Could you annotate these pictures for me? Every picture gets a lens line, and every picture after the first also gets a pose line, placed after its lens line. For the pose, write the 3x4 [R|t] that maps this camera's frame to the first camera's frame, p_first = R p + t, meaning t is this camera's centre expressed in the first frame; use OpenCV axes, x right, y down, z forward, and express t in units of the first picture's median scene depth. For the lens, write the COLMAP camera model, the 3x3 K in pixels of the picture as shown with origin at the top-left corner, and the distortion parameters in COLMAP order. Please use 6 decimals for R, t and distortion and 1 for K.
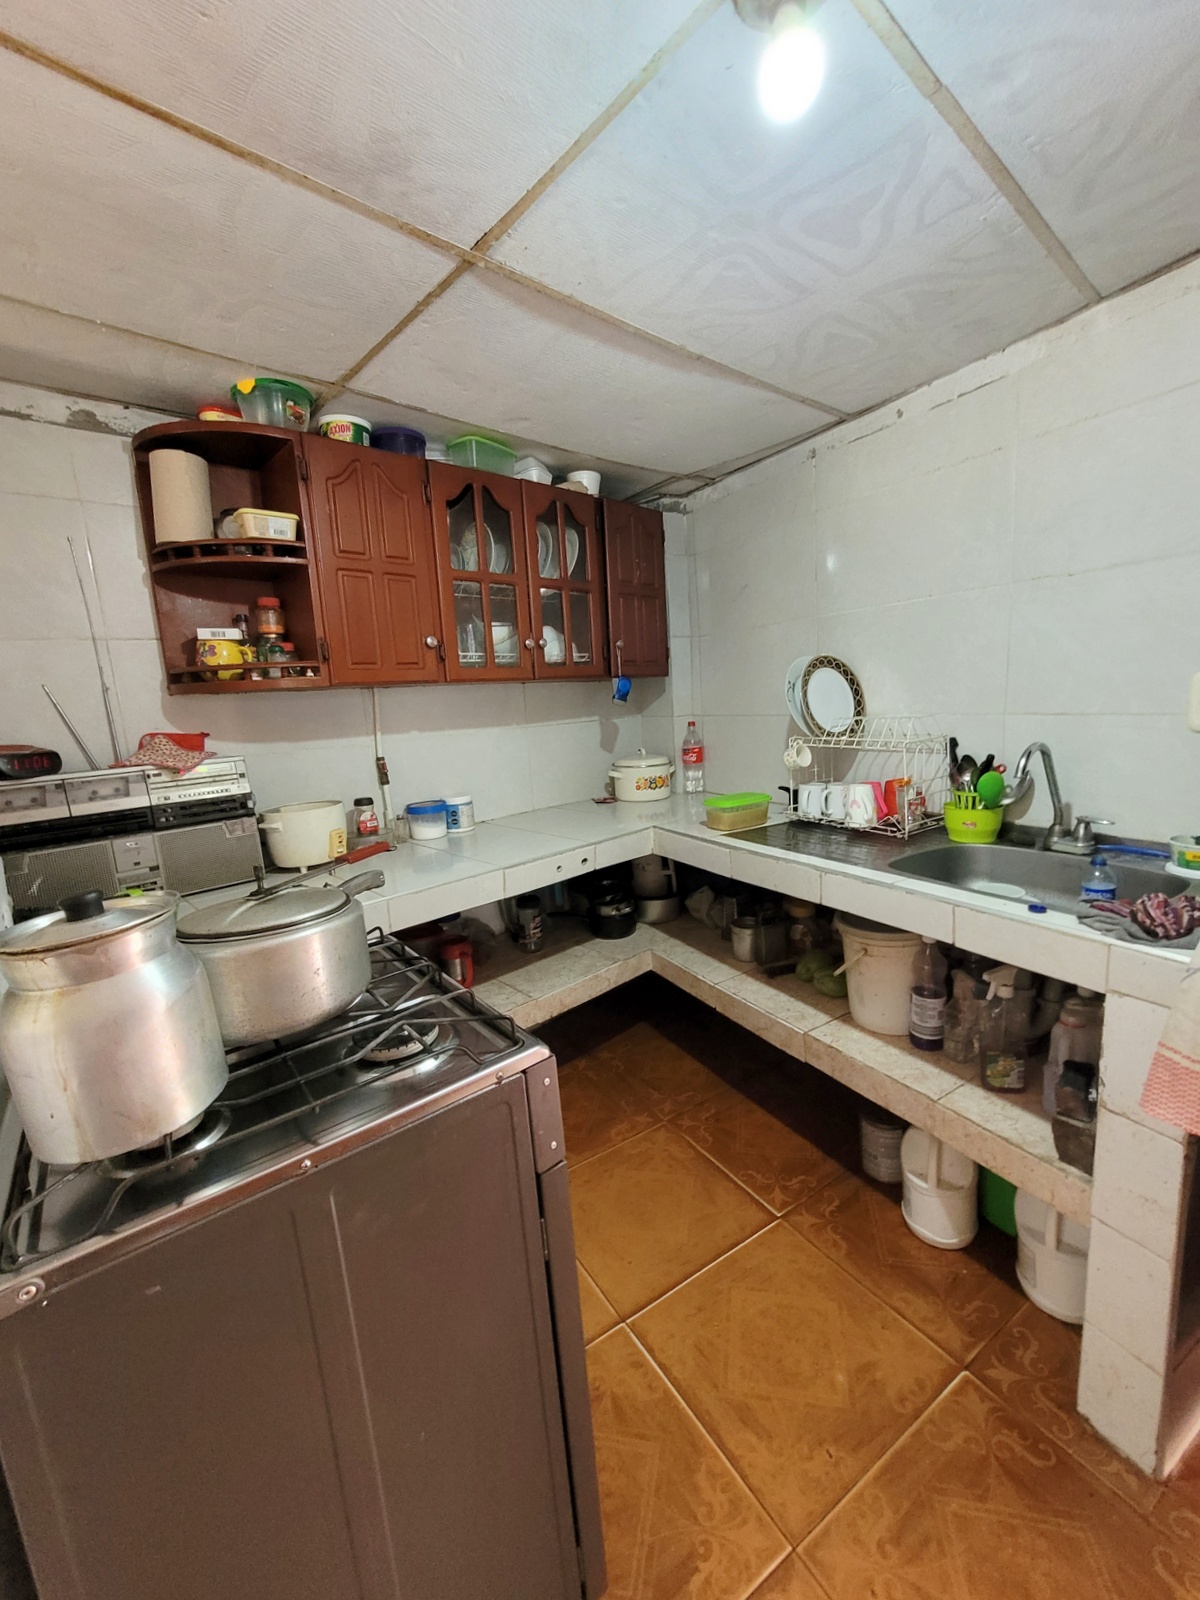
lens RADIAL K [[659.8, 0, 604.4], [0, 659.8, 807.0], [0, 0, 1]] dist [0.003695, -0.003018]
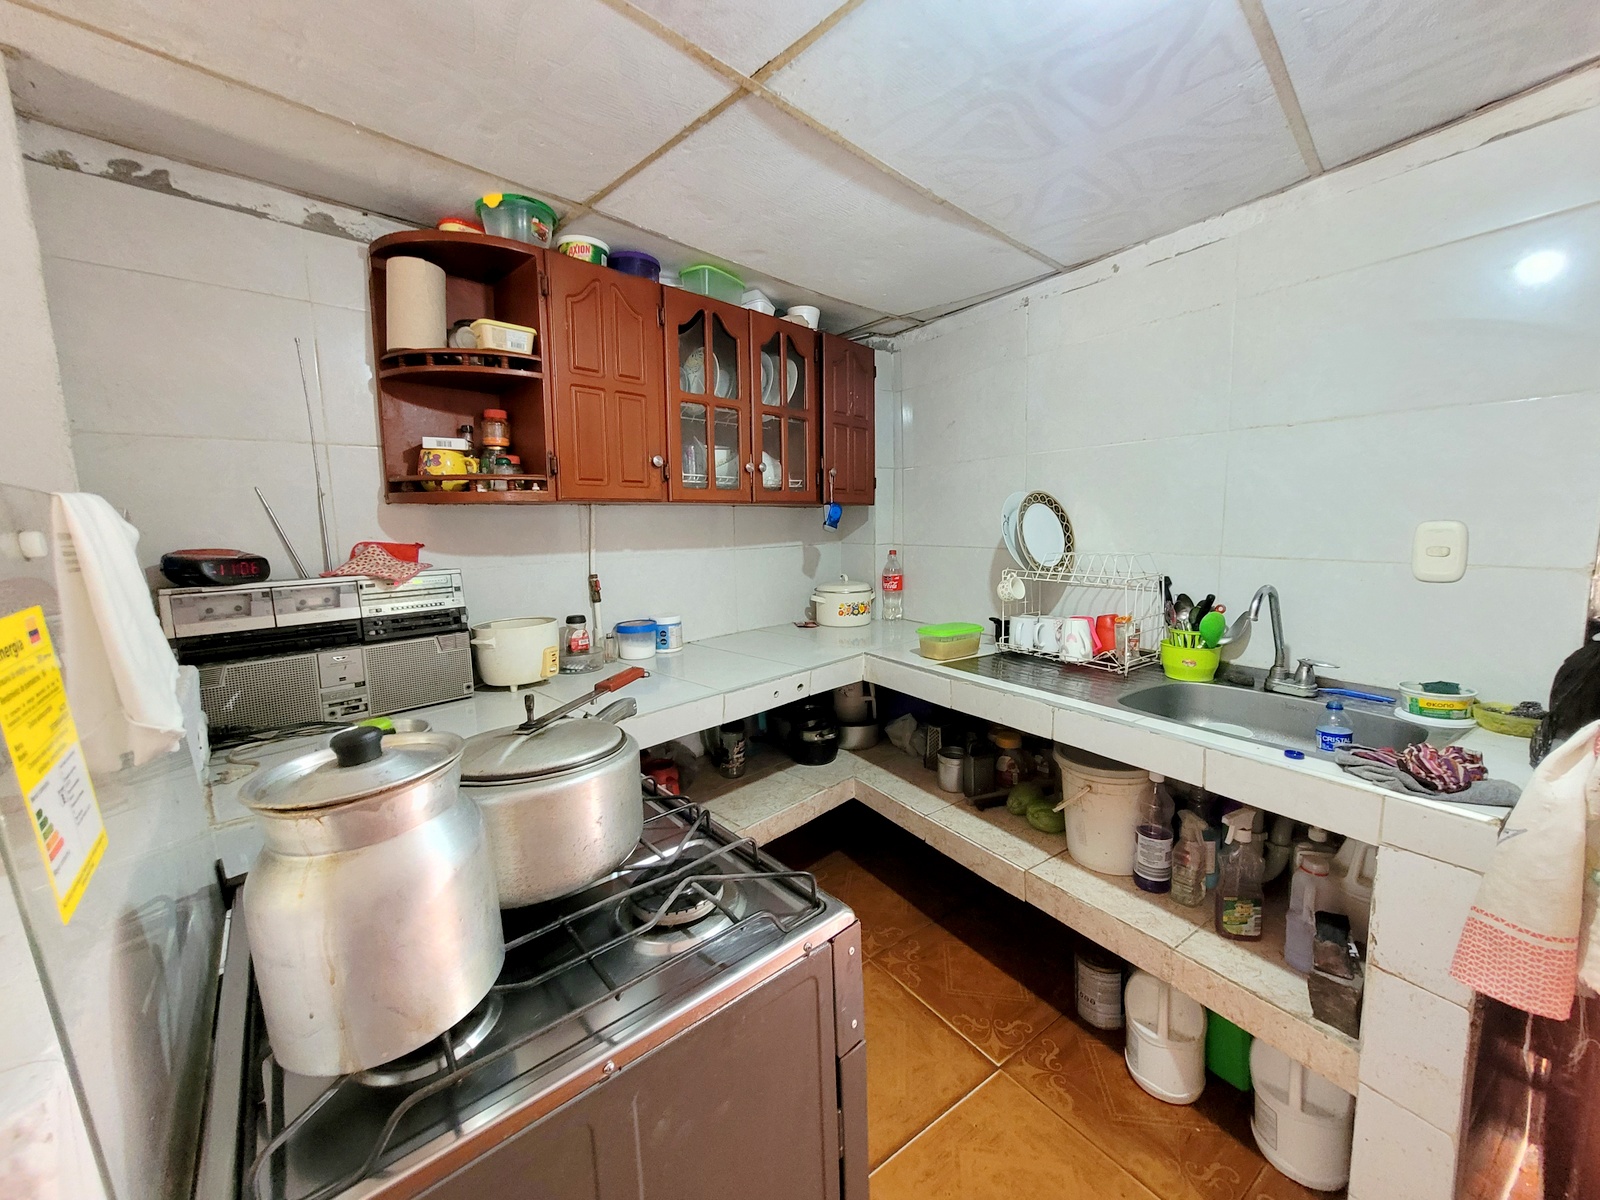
lens RADIAL K [[630.1, 0, 795.2], [0, 630.1, 589.0], [0, 0, 1]] dist [0.000716, -0.000536]
pose [[0.998266, 0.035636, 0.046846, -0.102751], [-0.032707, 0.997547, -0.061886, -0.007247], [-0.048937, 0.060247, 0.996983, 0.059559]]
